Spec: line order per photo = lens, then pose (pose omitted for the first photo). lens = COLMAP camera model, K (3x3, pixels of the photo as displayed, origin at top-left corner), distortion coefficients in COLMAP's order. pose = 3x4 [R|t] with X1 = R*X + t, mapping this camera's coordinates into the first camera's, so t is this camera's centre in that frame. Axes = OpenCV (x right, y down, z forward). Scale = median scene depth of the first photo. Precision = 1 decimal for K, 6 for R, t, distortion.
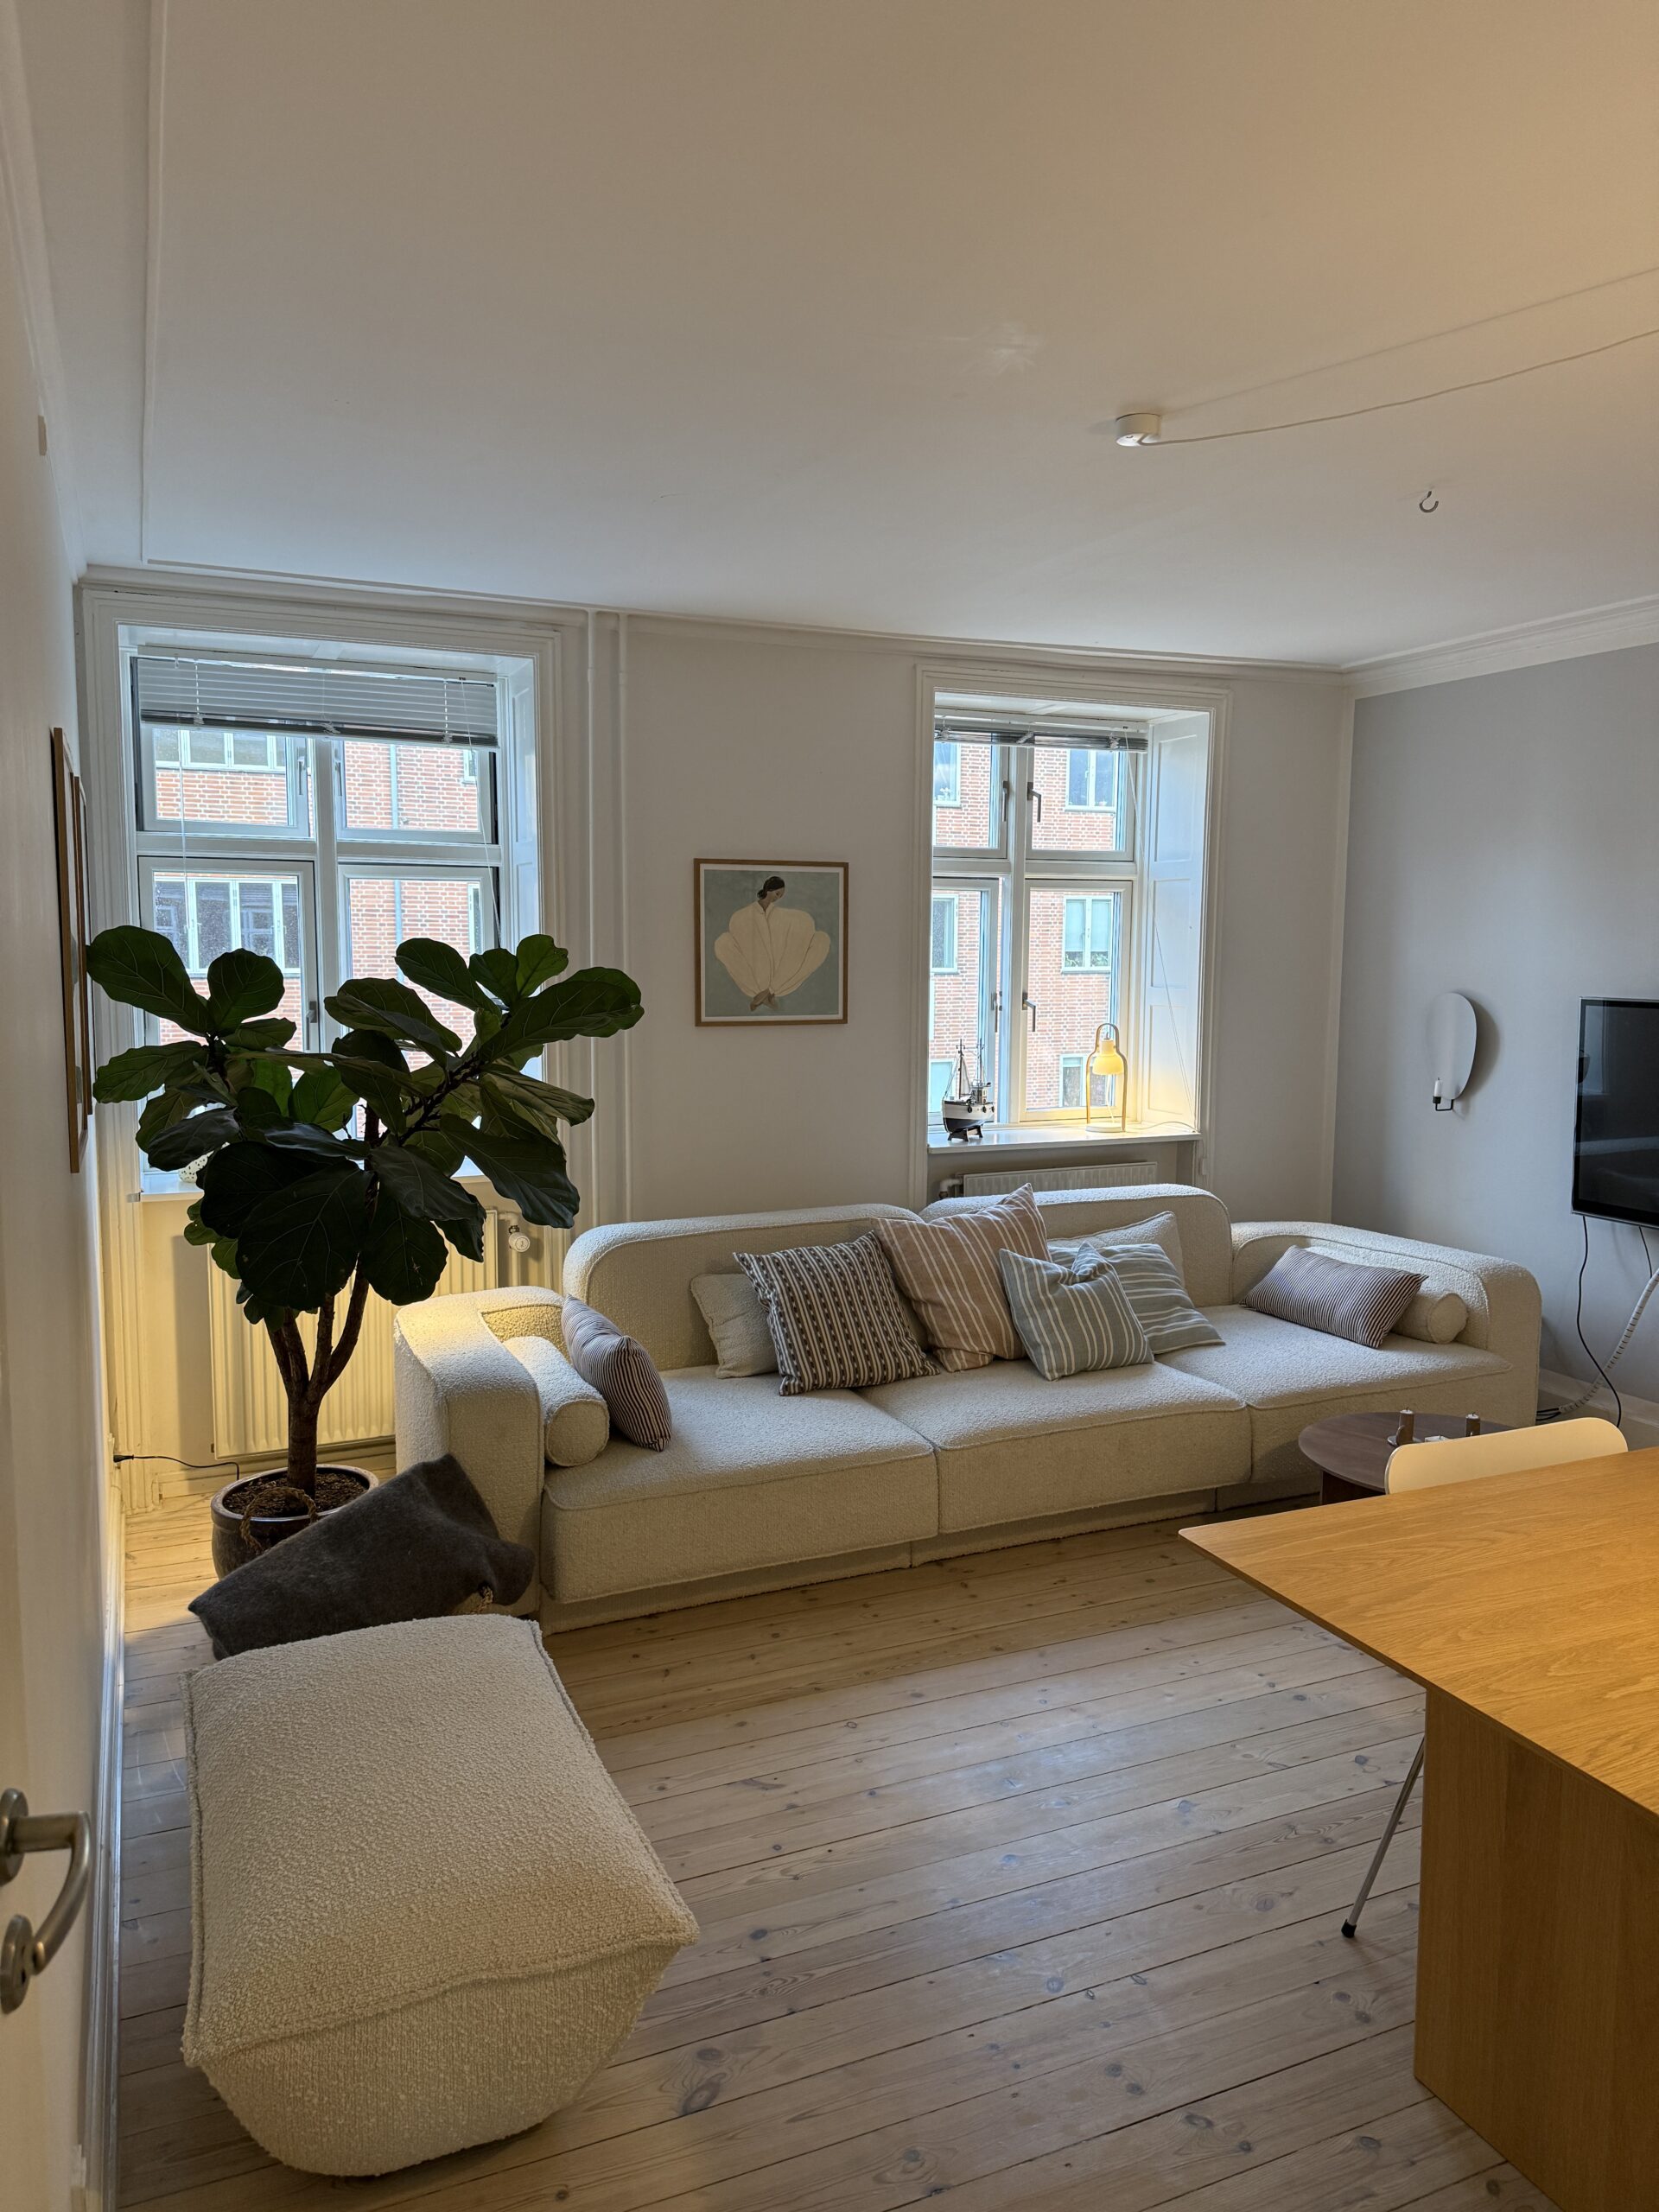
lens RADIAL K [[1553.8, 0, 840.0], [0, 1553.8, 1125.8], [0, 0, 1]] dist [0.043461, -0.050784]
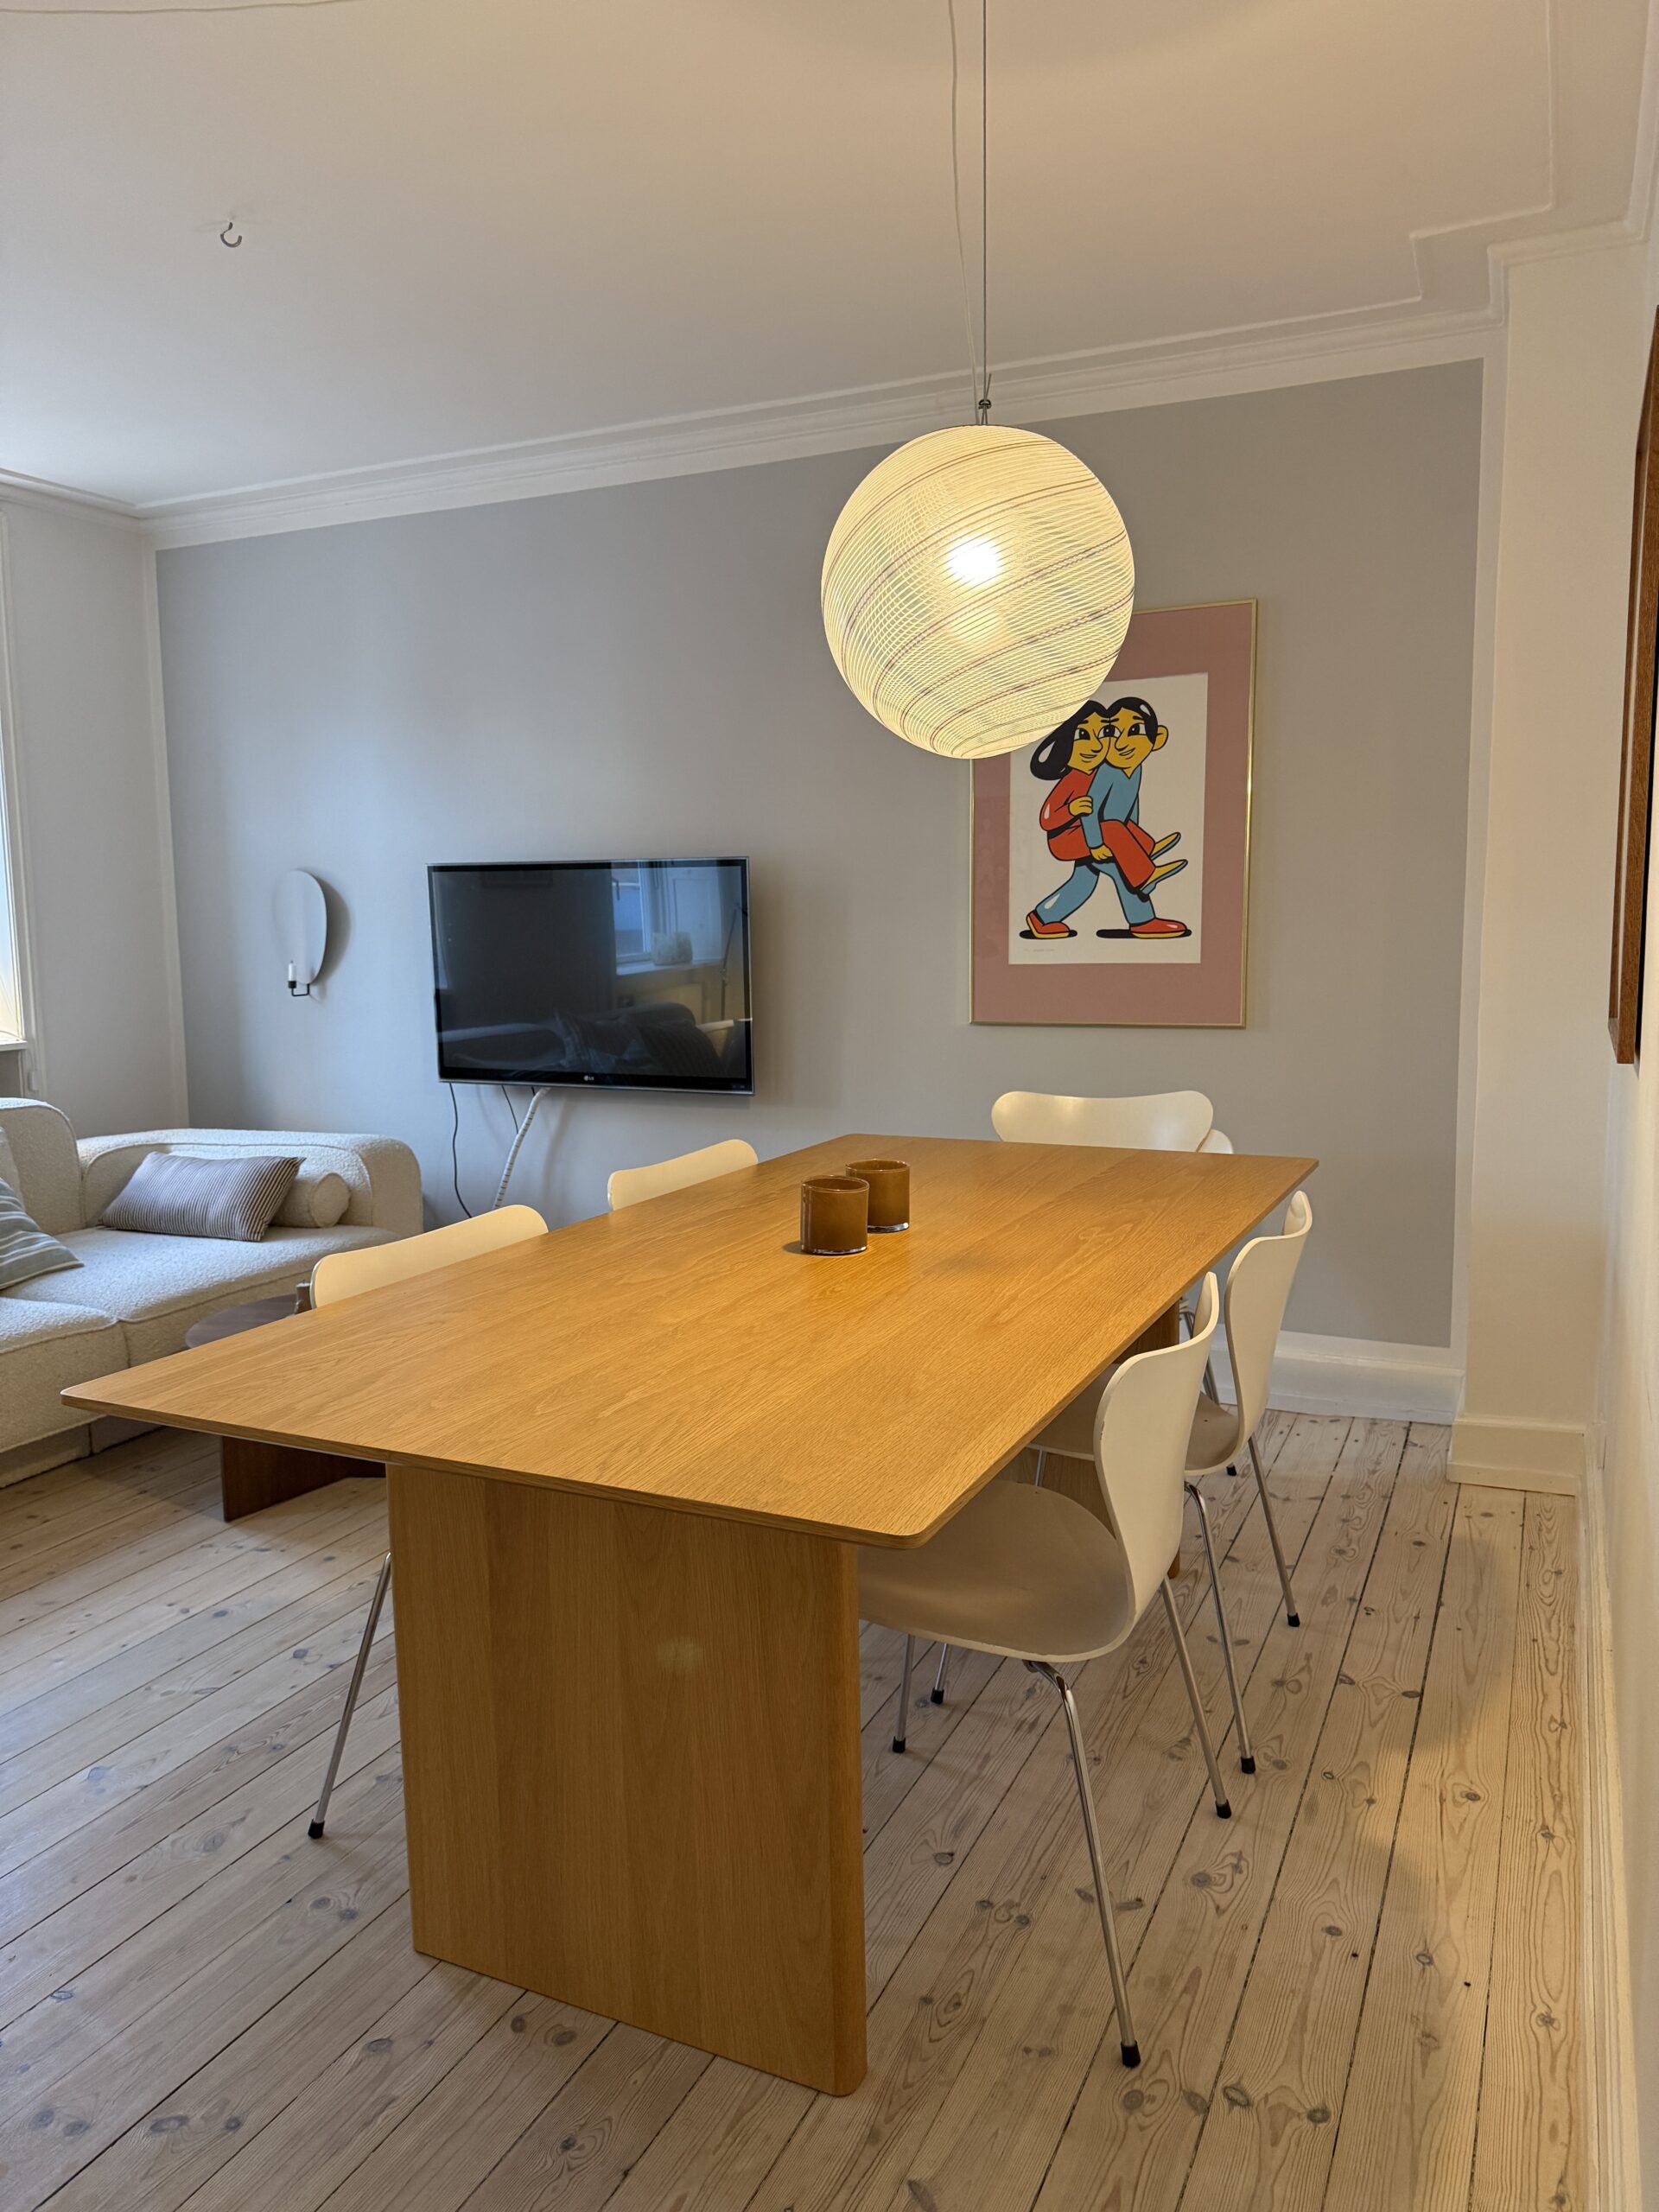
lens RADIAL K [[1553.8, 0, 839.8], [0, 1553.8, 1097.5], [0, 0, 1]] dist [0.043461, -0.050784]
pose [[0.753030, -0.091155, 0.651641, 0.009433], [0.088245, 0.995401, 0.037267, 0.061200], [-0.652042, 0.029441, 0.757611, 0.085548]]
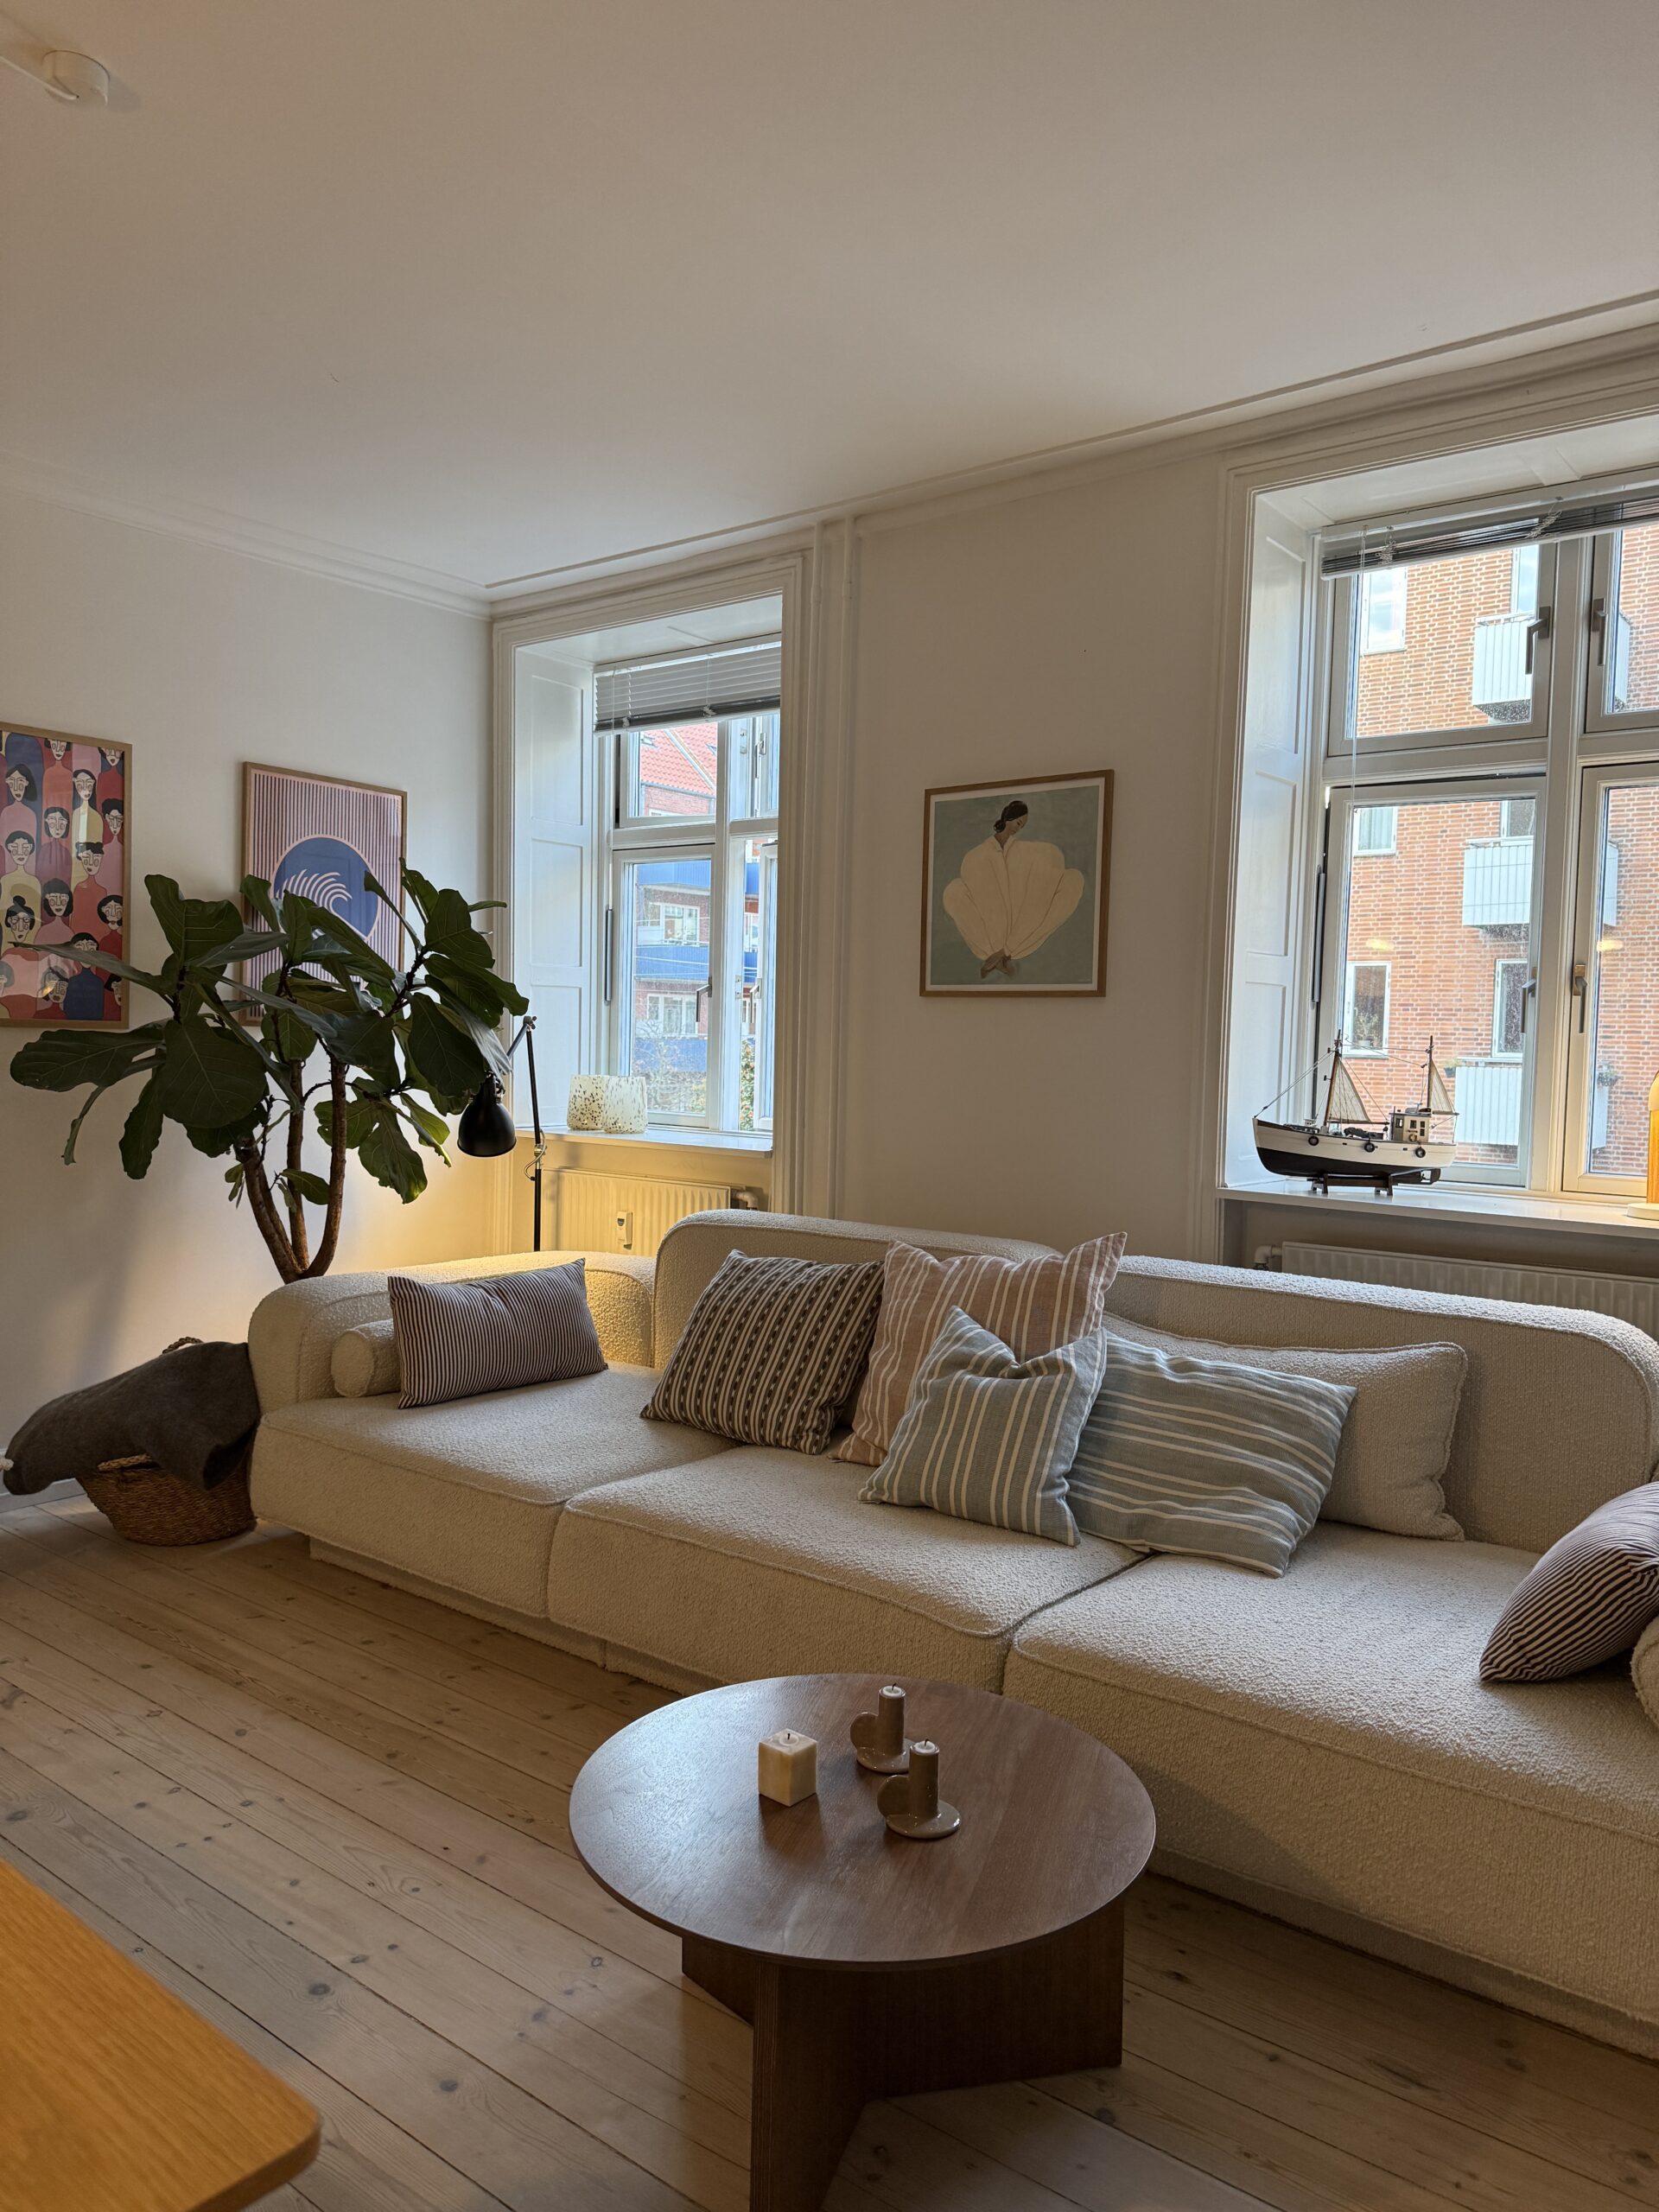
lens RADIAL K [[1553.8, 0, 810.6], [0, 1553.8, 1142.8], [0, 0, 1]] dist [0.043461, -0.050784]
pose [[0.444670, 0.063826, -0.893417, 0.729665], [-0.124491, 0.992181, 0.008920, 0.013446], [0.887001, 0.107256, 0.449139, 0.709893]]
